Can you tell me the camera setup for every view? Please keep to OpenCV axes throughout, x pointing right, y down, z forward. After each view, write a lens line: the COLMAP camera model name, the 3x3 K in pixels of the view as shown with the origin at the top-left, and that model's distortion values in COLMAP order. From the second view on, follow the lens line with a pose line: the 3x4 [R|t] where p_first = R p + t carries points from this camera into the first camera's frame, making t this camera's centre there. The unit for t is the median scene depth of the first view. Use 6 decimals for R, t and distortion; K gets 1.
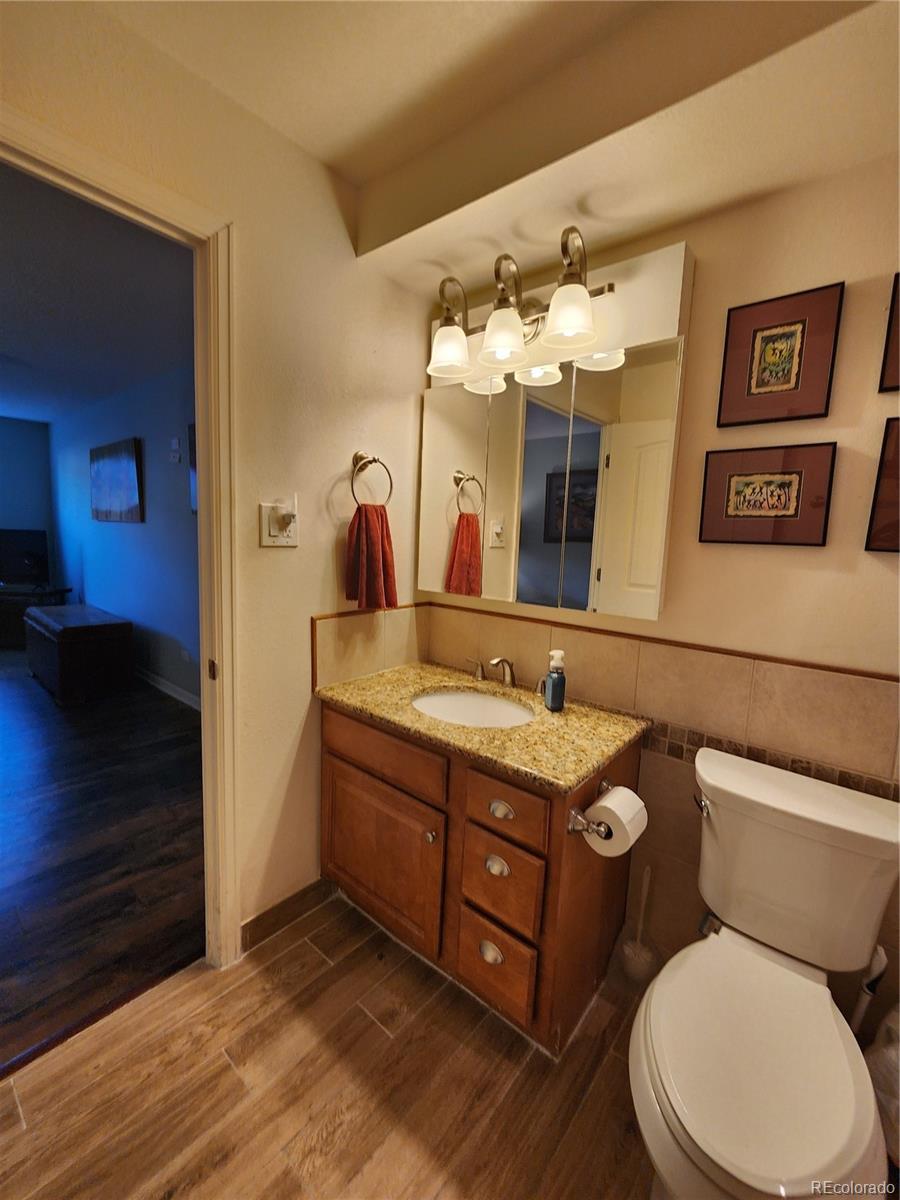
lens RADIAL K [[488.3, 0, 456.5], [0, 488.3, 594.6], [0, 0, 1]] dist [-0.001360, -0.000071]
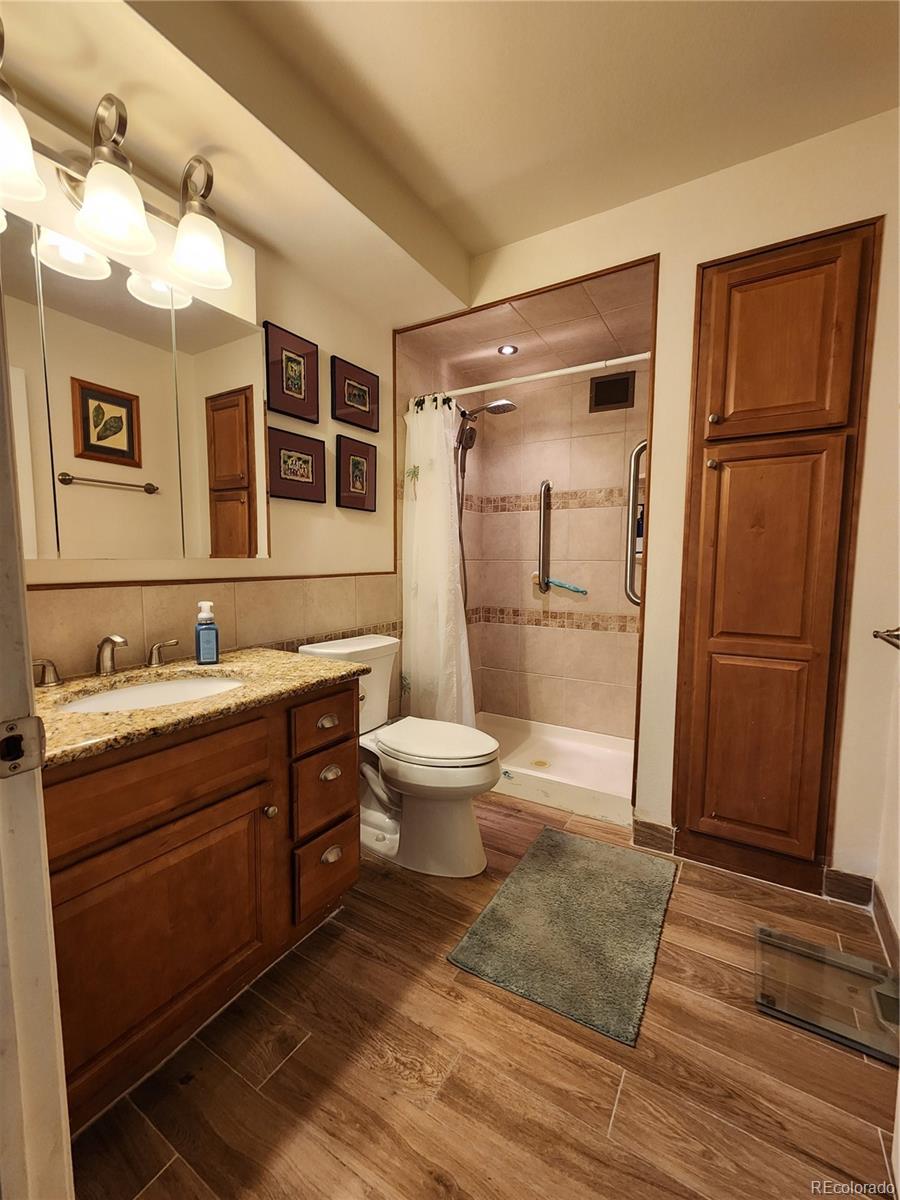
lens RADIAL K [[493.5, 0, 450.0], [0, 493.5, 600.0], [0, 0, 1]] dist [0.000264, 0.000067]
pose [[-0.132255, -0.127518, 0.982979, -0.981996], [0.104488, 0.984371, 0.141758, 0.032179], [-0.985693, 0.121458, -0.116864, 0.787678]]
